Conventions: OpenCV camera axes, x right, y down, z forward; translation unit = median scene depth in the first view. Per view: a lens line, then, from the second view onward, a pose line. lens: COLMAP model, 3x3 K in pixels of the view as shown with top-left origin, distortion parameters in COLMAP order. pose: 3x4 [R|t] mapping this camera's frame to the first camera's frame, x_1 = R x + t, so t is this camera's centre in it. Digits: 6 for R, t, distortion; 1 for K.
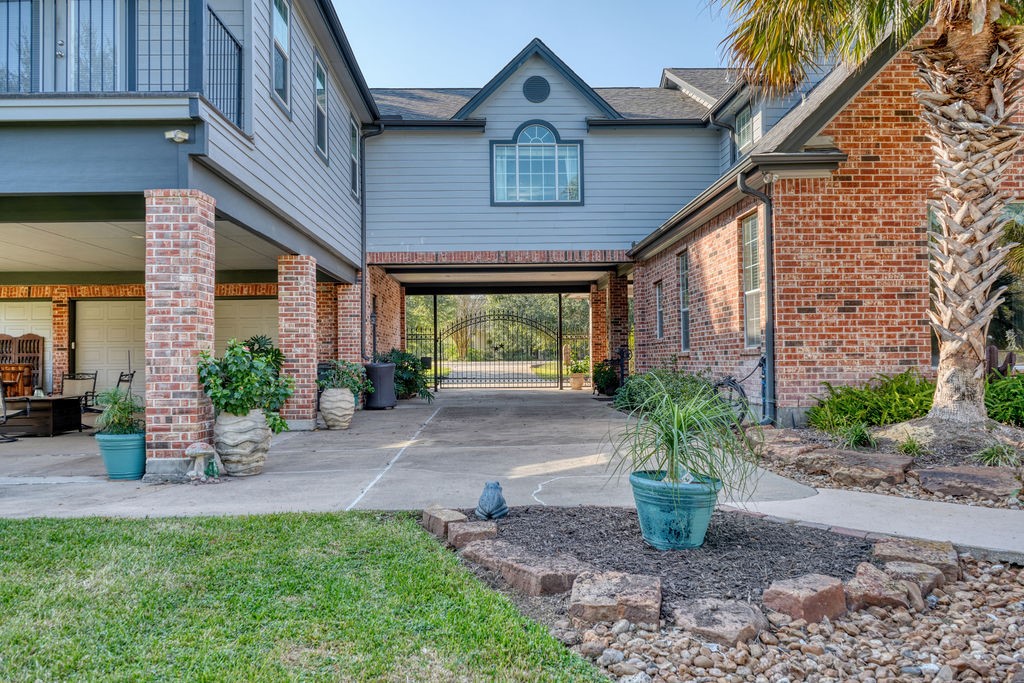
lens RADIAL K [[818.1, 0, 511.0], [0, 818.1, 340.1], [0, 0, 1]] dist [-0.002971, 0.005717]
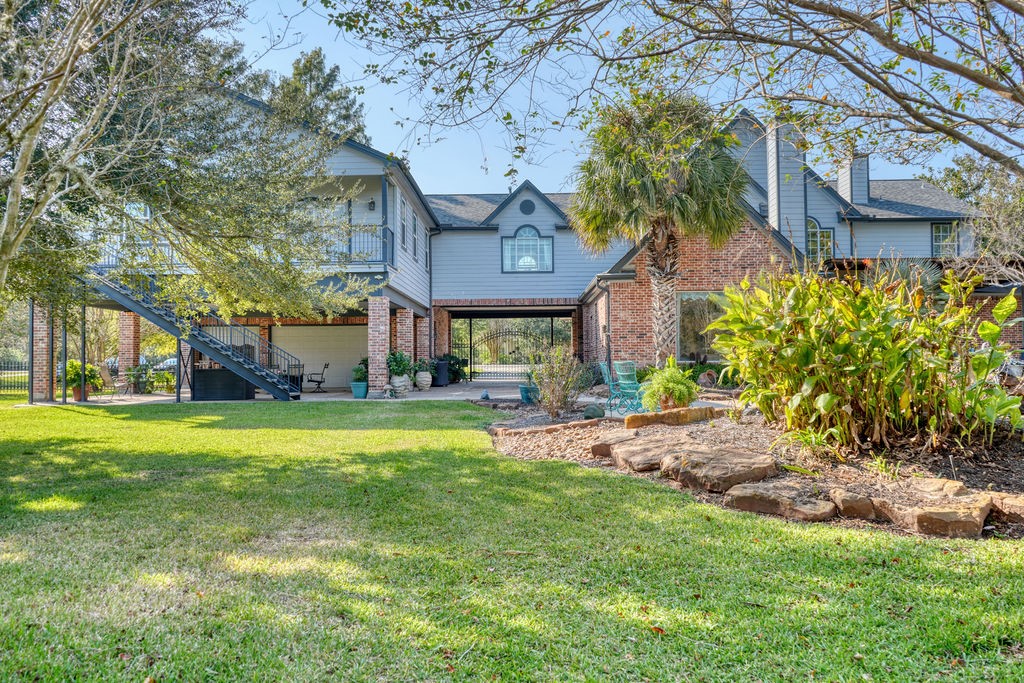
lens RADIAL K [[818.1, 0, 512.1], [0, 818.1, 343.9], [0, 0, 1]] dist [-0.002971, 0.005717]
pose [[0.999061, 0.002490, -0.043258, 0.076231], [-0.002582, 0.999995, -0.002079, -0.006118], [0.043252, 0.002189, 0.999062, -0.783625]]
